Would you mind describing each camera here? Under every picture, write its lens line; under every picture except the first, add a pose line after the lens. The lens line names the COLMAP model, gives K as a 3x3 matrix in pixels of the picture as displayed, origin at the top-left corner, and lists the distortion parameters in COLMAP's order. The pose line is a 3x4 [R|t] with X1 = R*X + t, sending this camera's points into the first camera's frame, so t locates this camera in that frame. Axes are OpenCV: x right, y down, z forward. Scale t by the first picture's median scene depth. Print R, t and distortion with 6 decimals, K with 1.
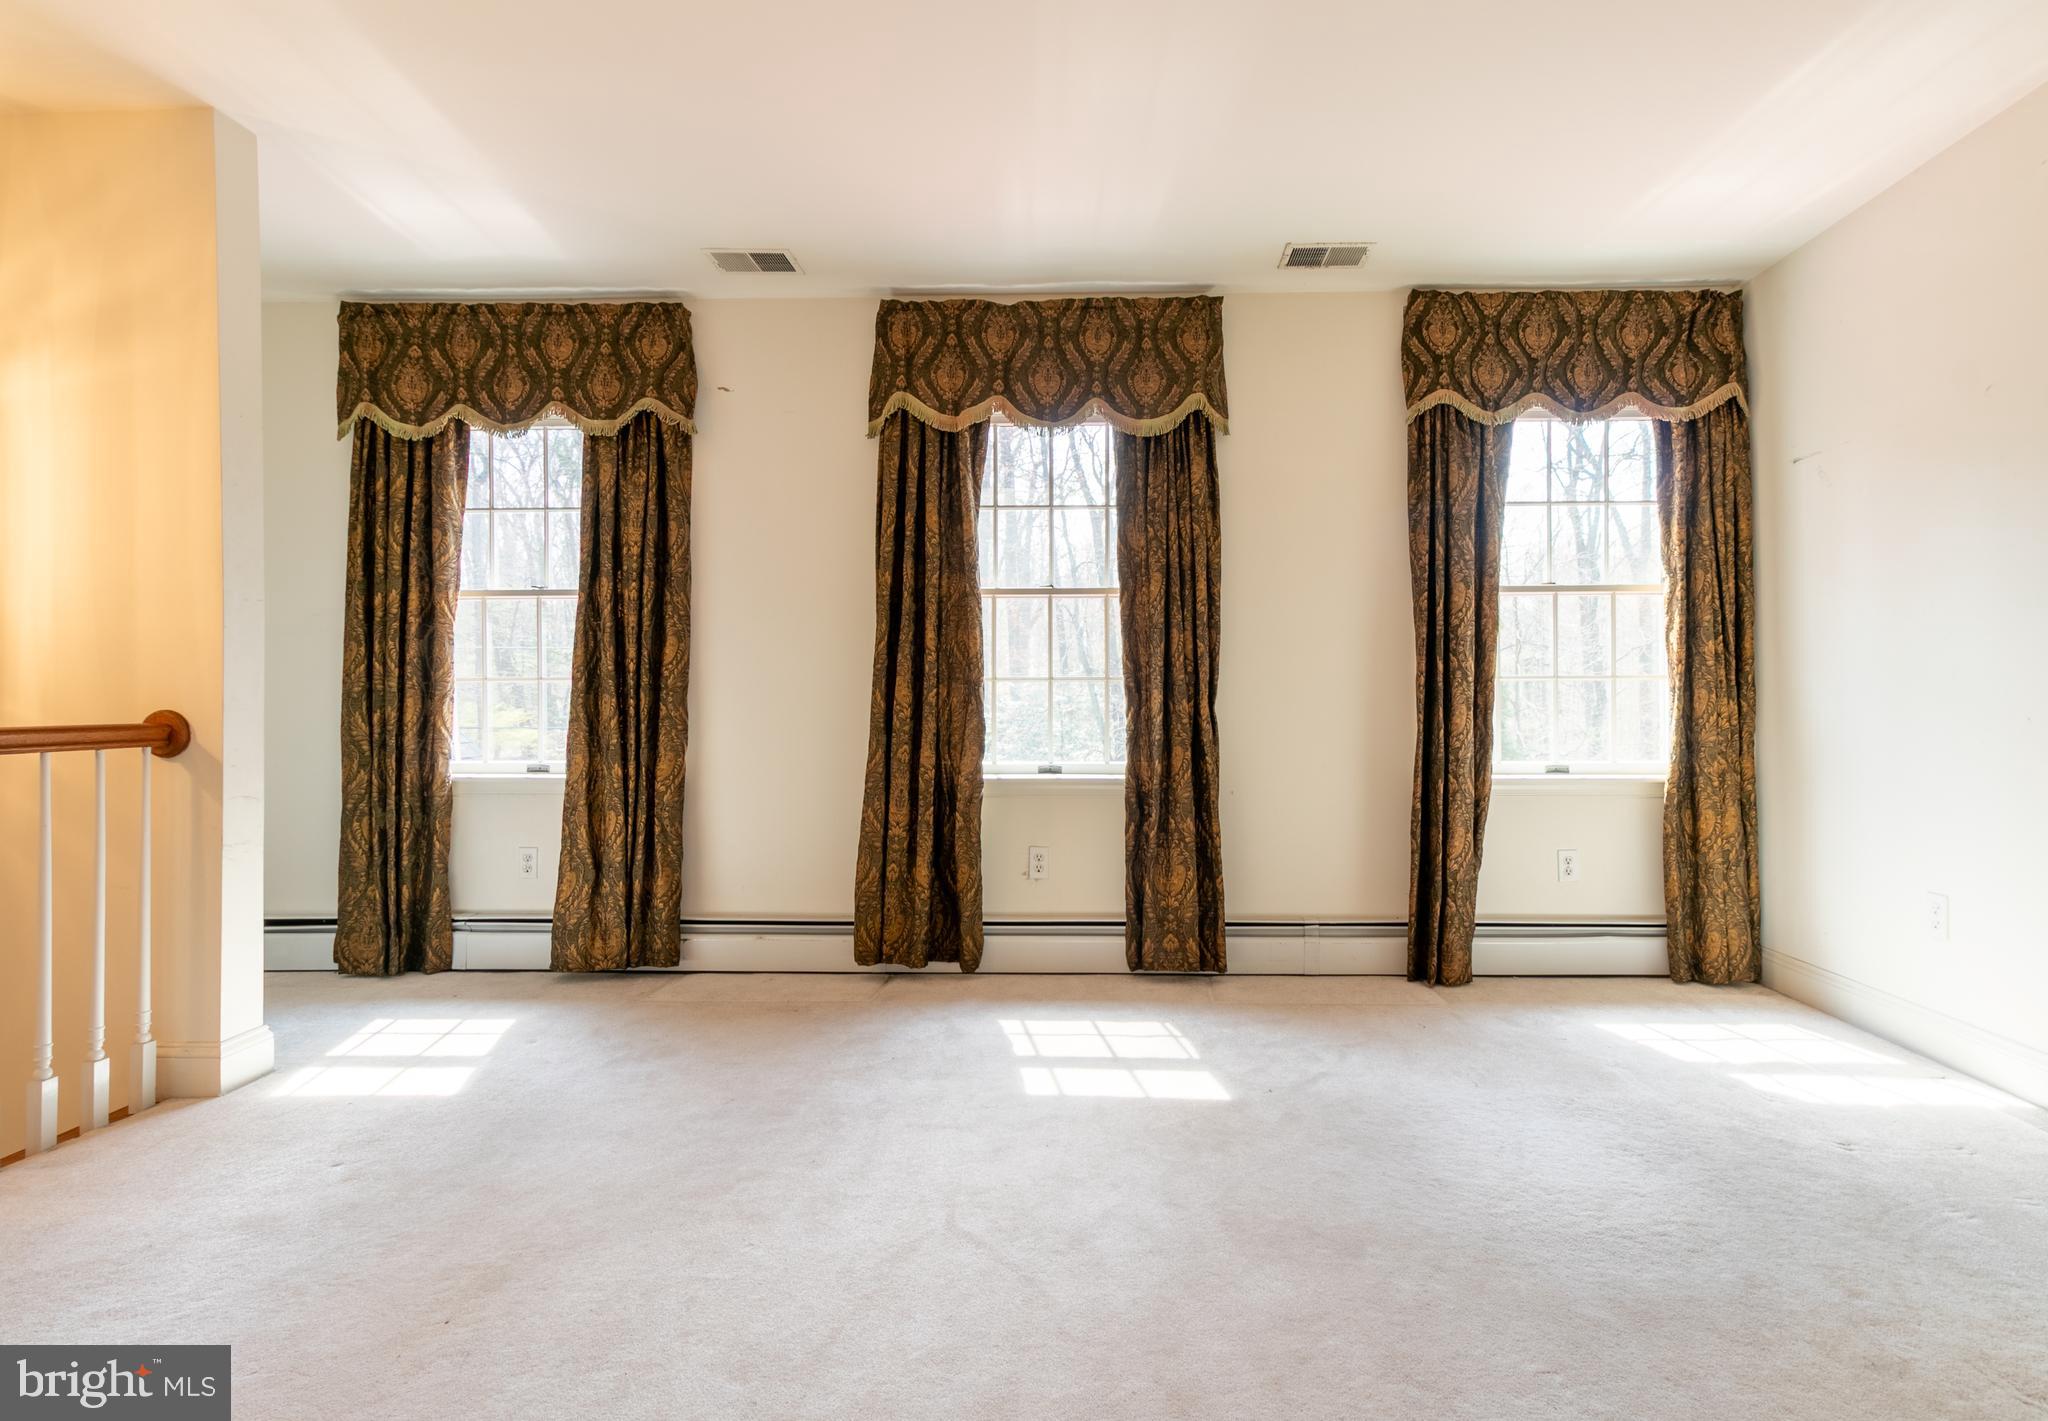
lens RADIAL K [[1021.0, 0, 1028.7], [0, 1021.0, 697.4], [0, 0, 1]] dist [-0.003111, -0.000266]
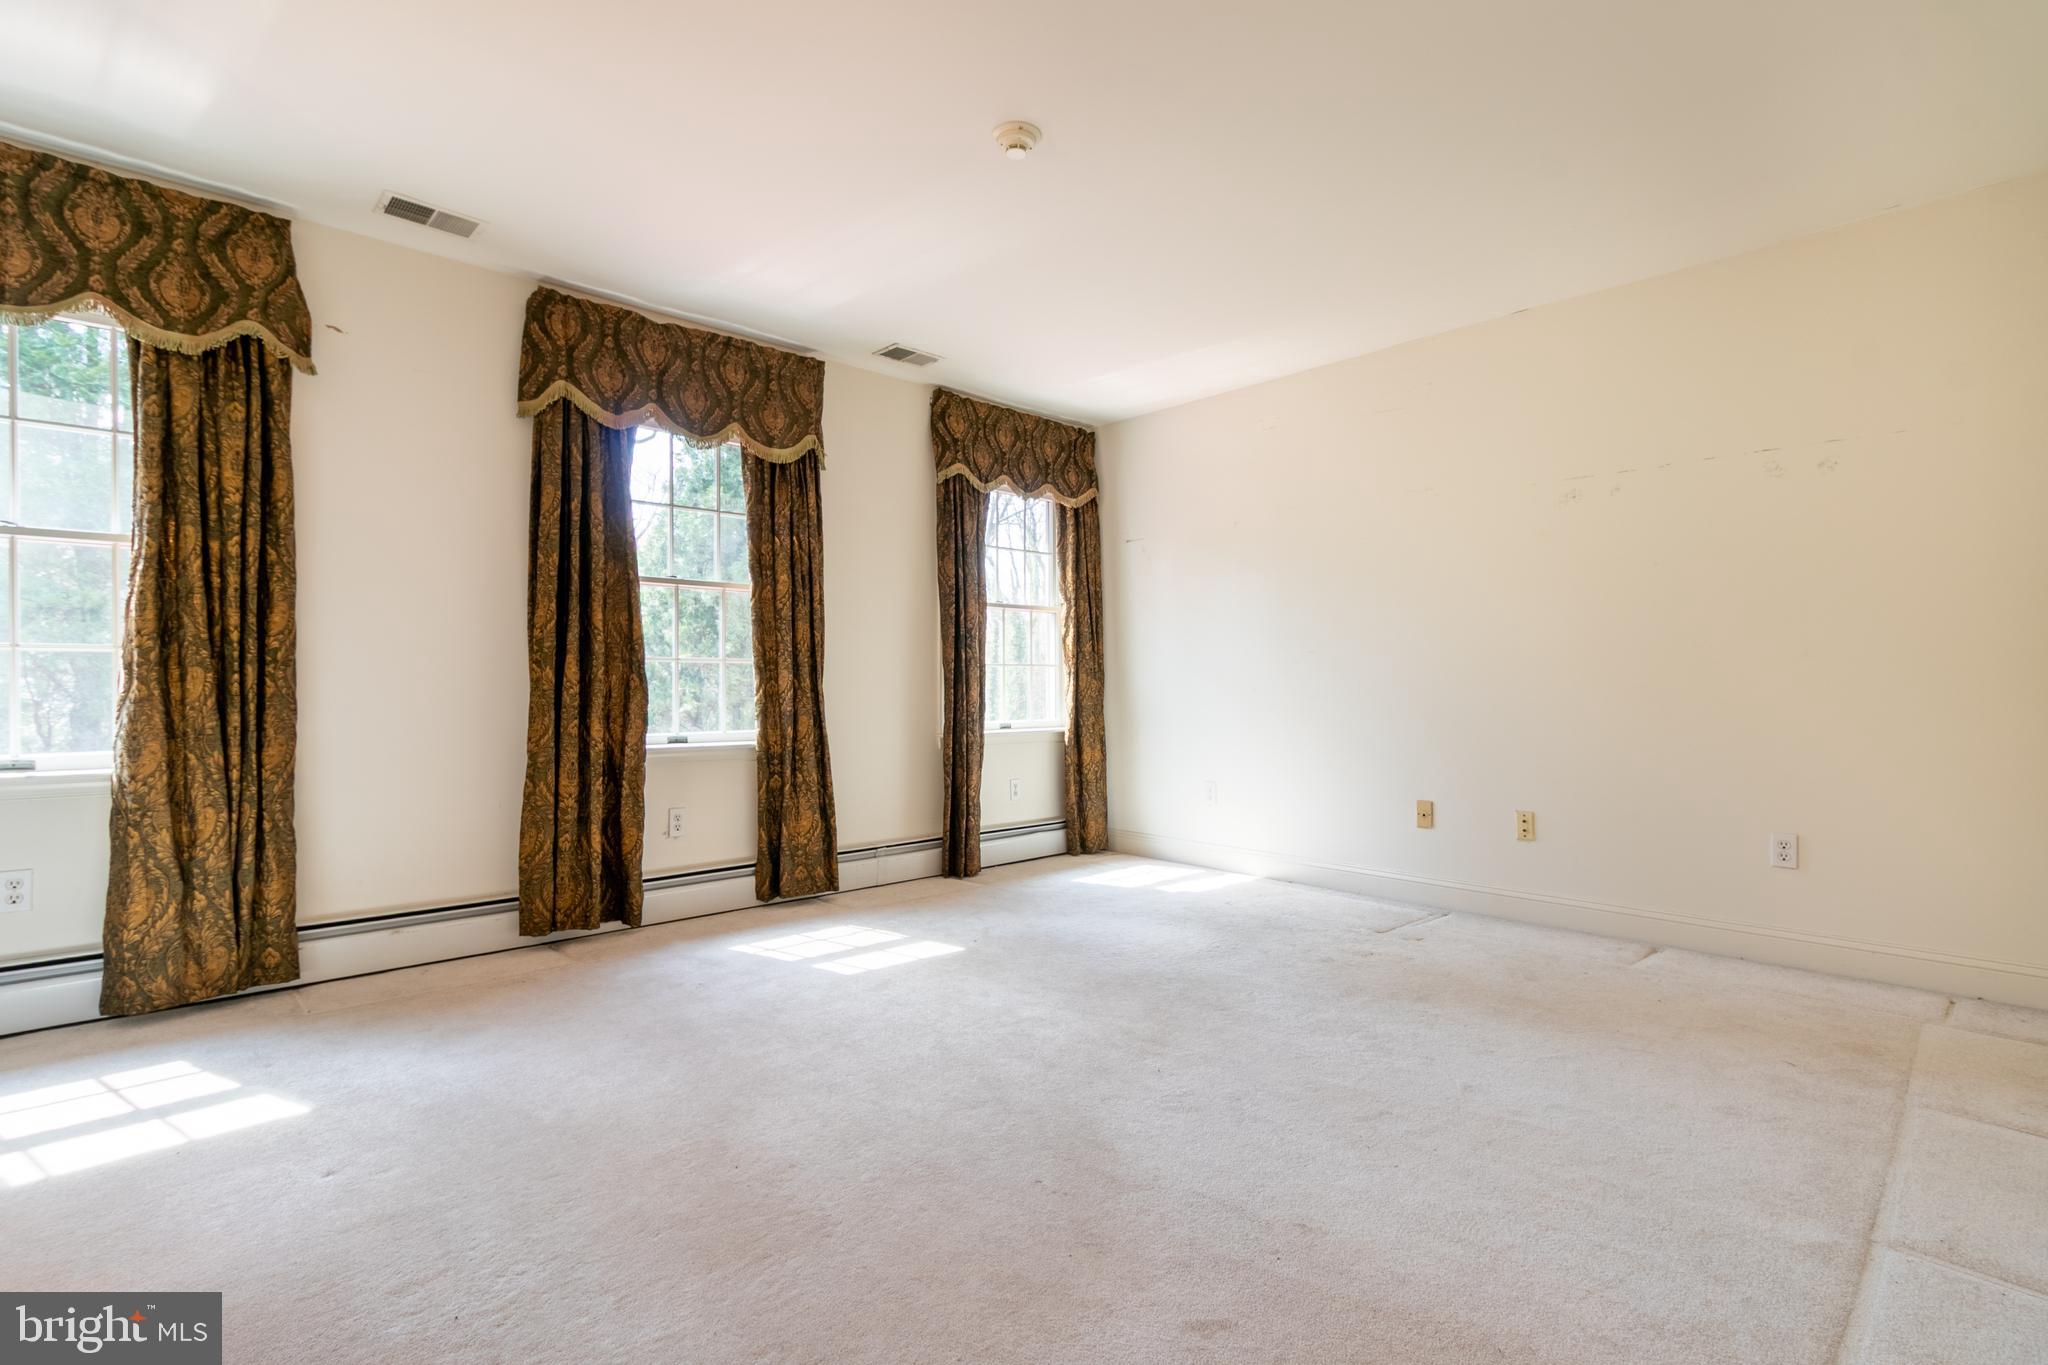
lens RADIAL K [[970.4, 0, 1024.0], [0, 970.4, 682.5], [0, 0, 1]] dist [0.001291, 0.000429]
pose [[0.709097, 0.003038, 0.705104, -0.492830], [0.001564, 0.999981, -0.005882, 0.014843], [-0.705109, 0.005274, 0.709079, -0.031241]]
